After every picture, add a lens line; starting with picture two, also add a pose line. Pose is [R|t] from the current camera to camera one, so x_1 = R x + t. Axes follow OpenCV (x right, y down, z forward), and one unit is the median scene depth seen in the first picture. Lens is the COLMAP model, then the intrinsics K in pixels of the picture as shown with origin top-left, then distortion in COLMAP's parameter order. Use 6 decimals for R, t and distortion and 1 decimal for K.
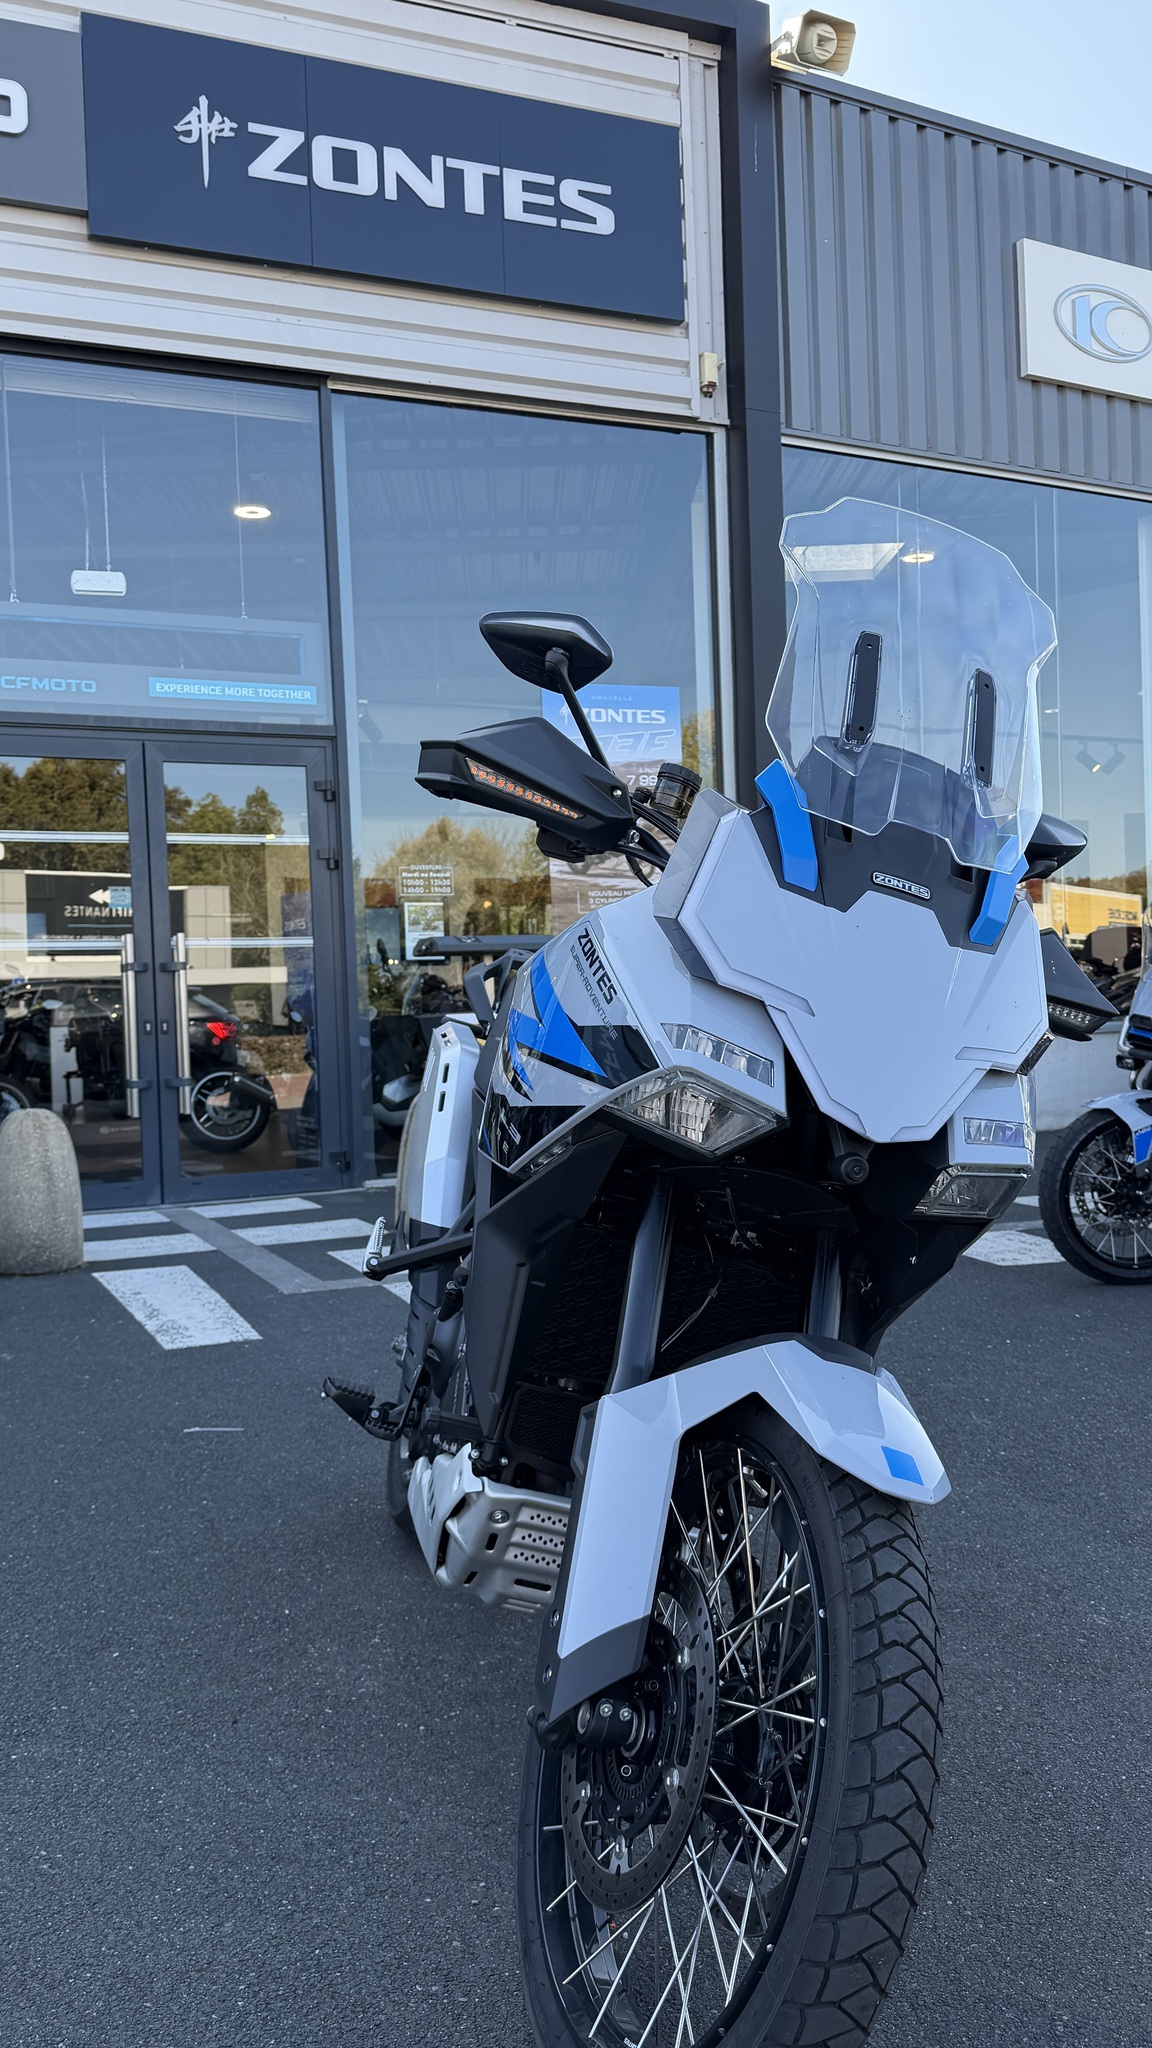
lens RADIAL K [[1652.9, 0, 576.0], [0, 1652.9, 1024.0], [0, 0, 1]] dist [-0.007141, -0.002671]
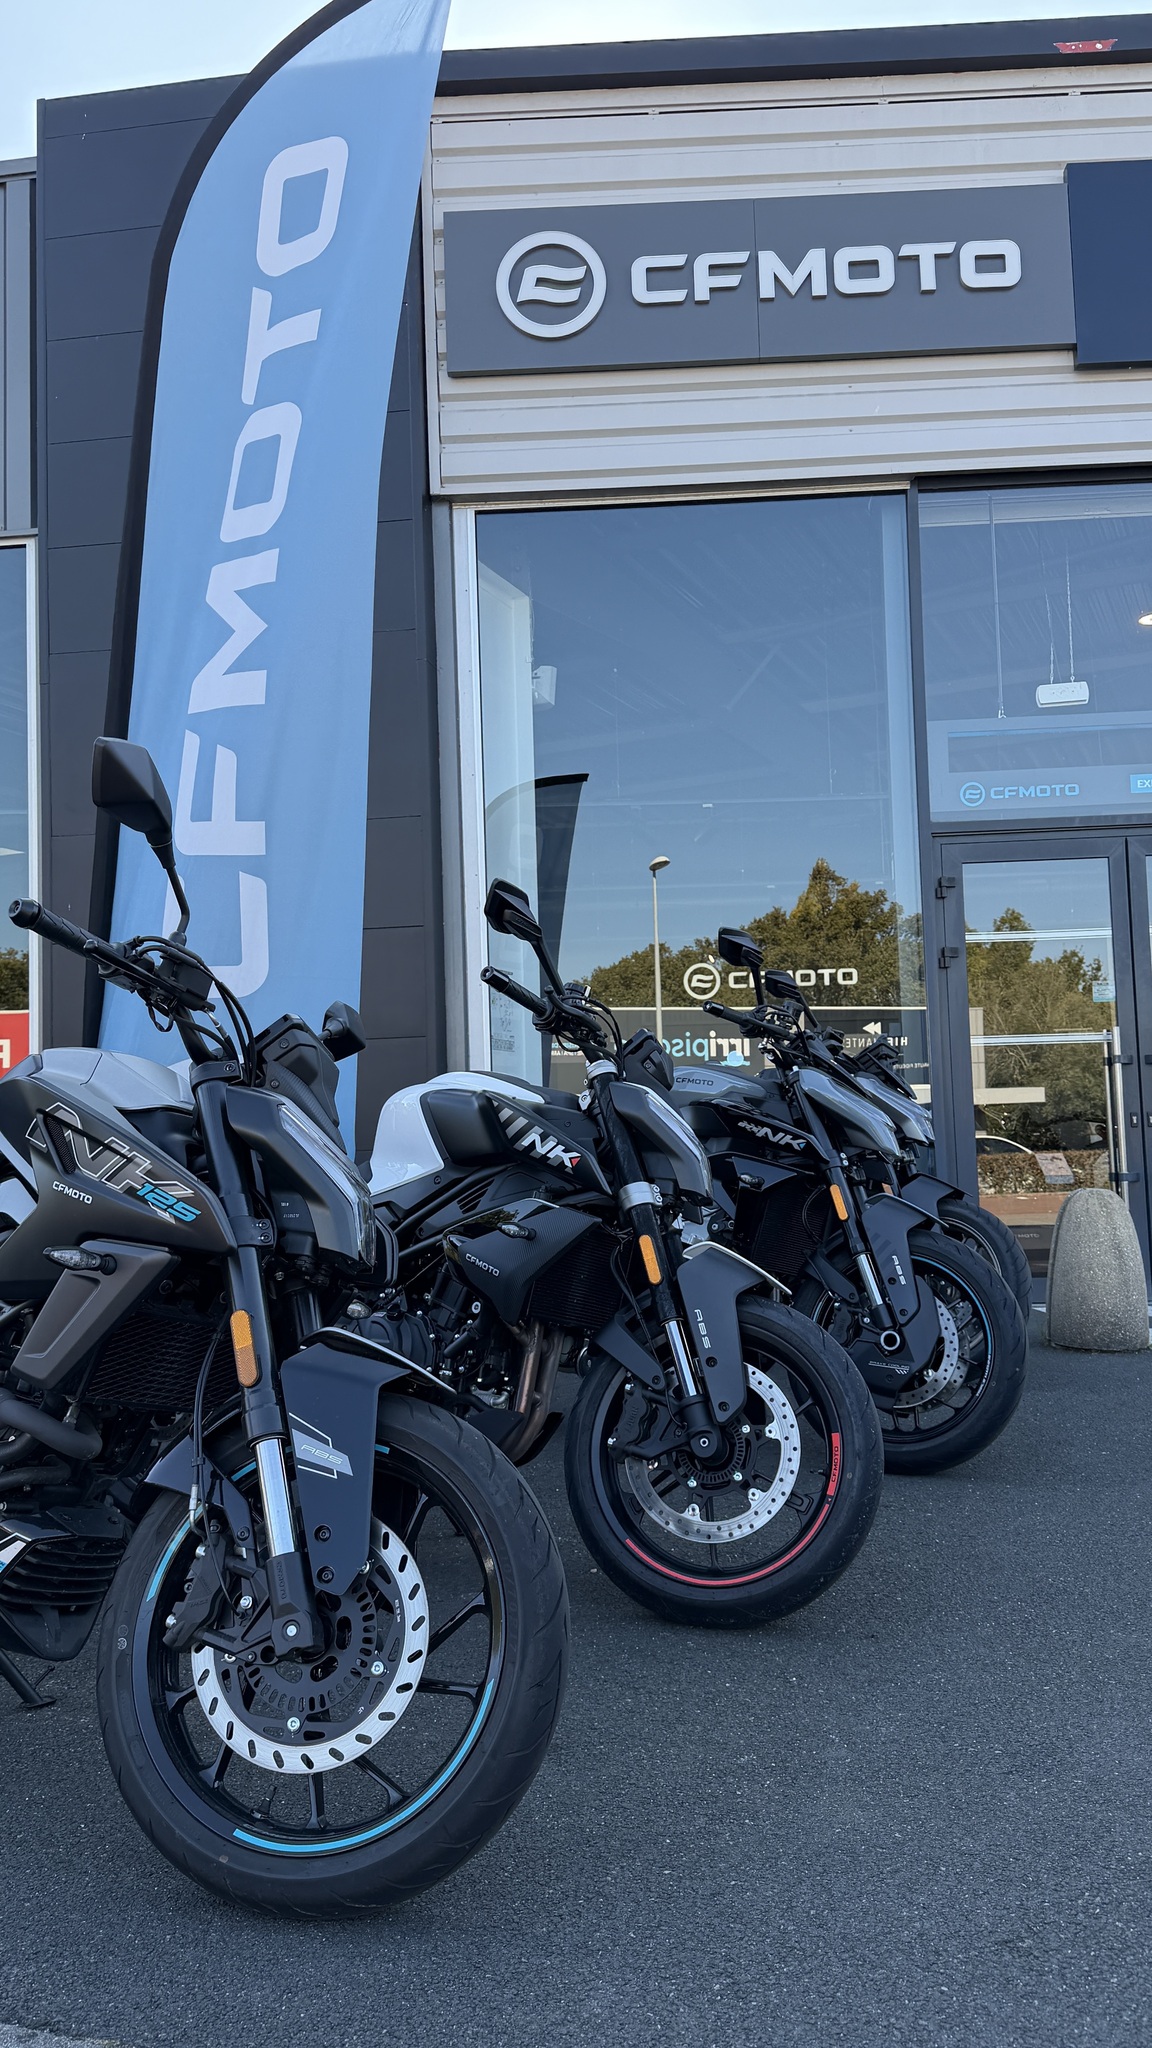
lens RADIAL K [[1624.1, 0, 576.0], [0, 1624.1, 1024.0], [0, 0, 1]] dist [0.021001, -0.000757]
pose [[0.921791, -0.047013, -0.384826, -0.194434], [0.013581, 0.995927, -0.089138, 0.029582], [0.387449, 0.076940, 0.918675, -0.051949]]
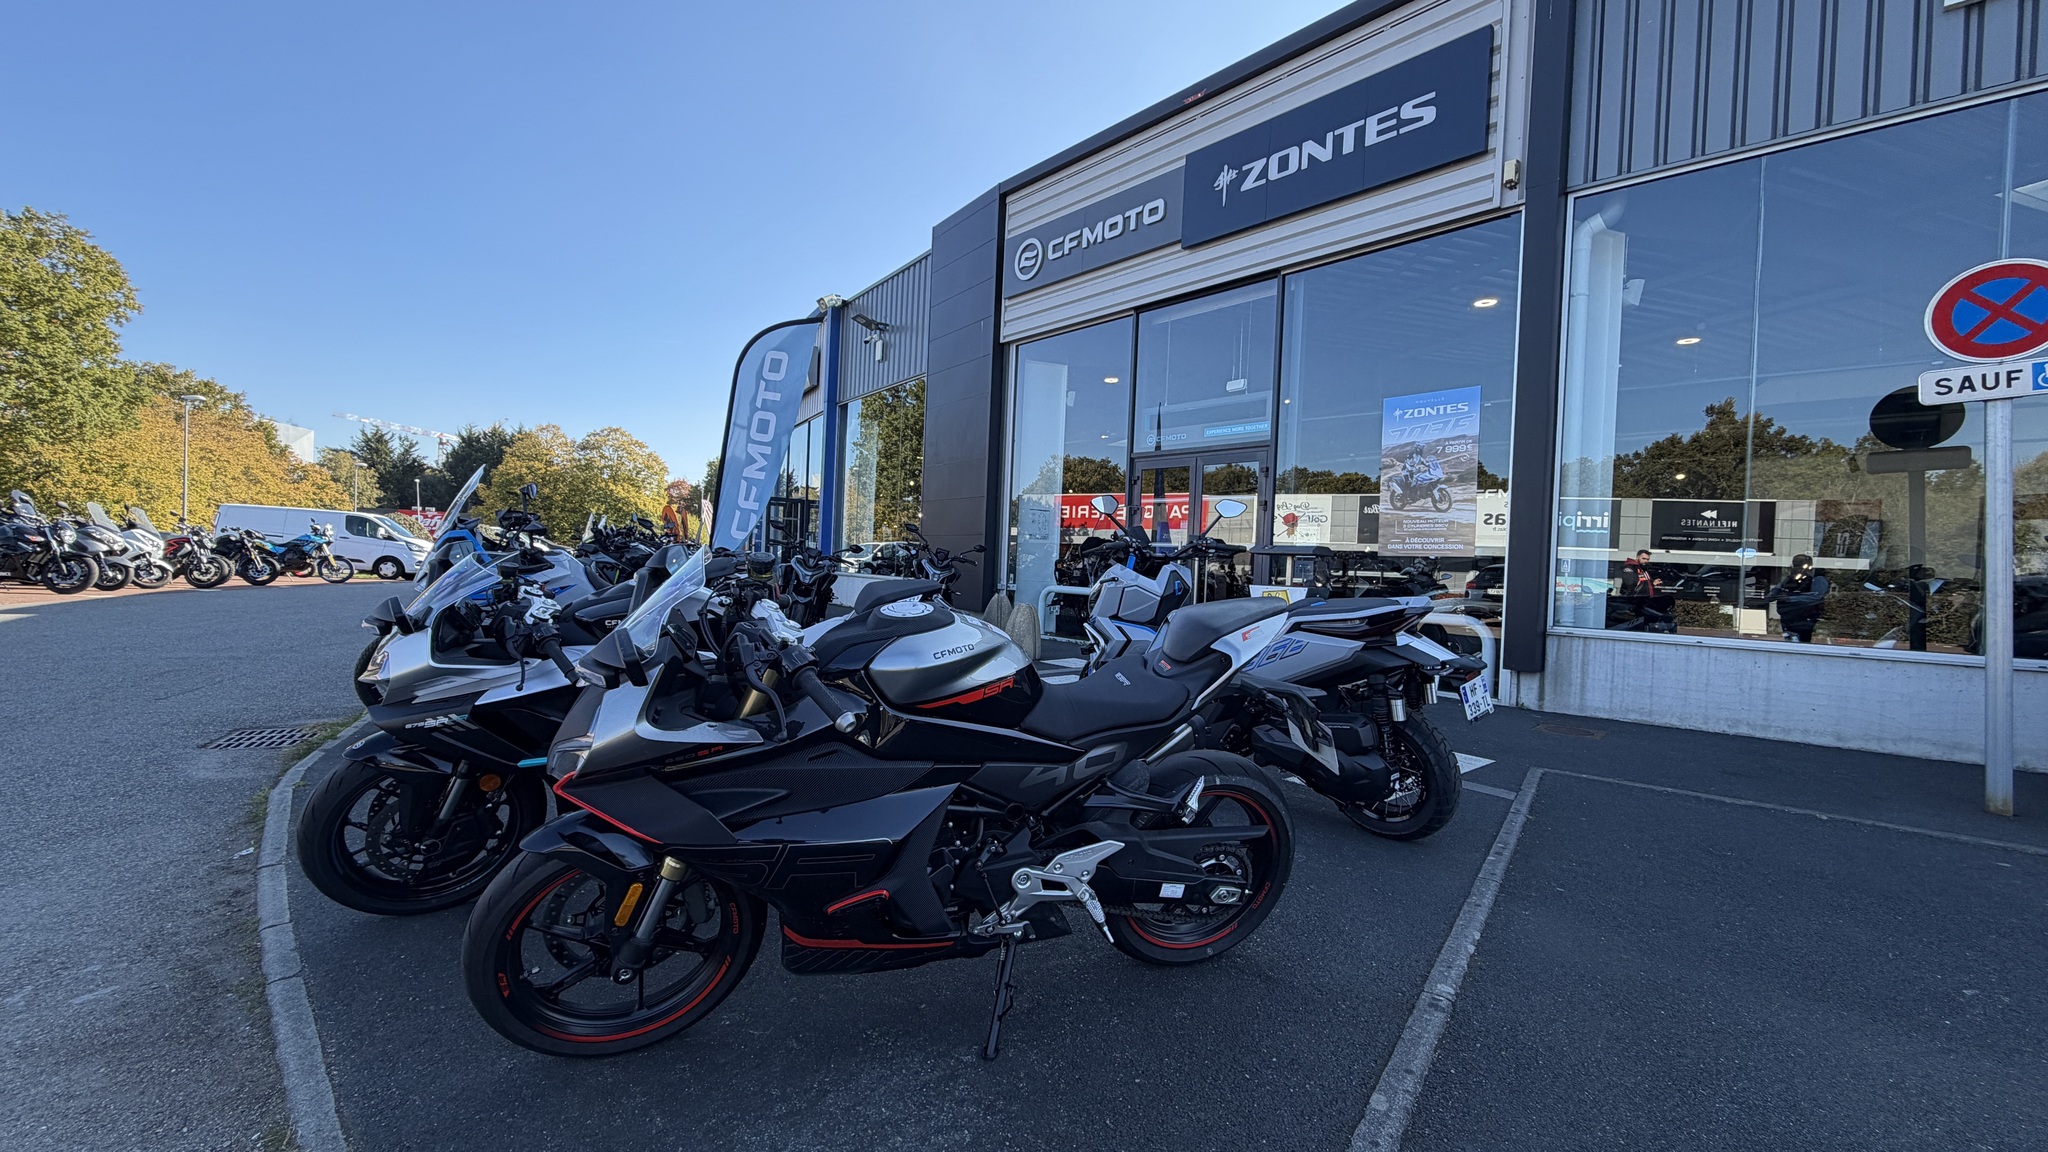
lens RADIAL K [[815.2, 0, 1024.0], [0, 815.2, 576.0], [0, 0, 1]] dist [-0.000679, -0.000036]
pose [[0.325544, 0.056010, -0.943867, 0.719934], [-0.056184, 0.997626, 0.039822, -0.034900], [0.943856, 0.040066, 0.327918, 0.382455]]
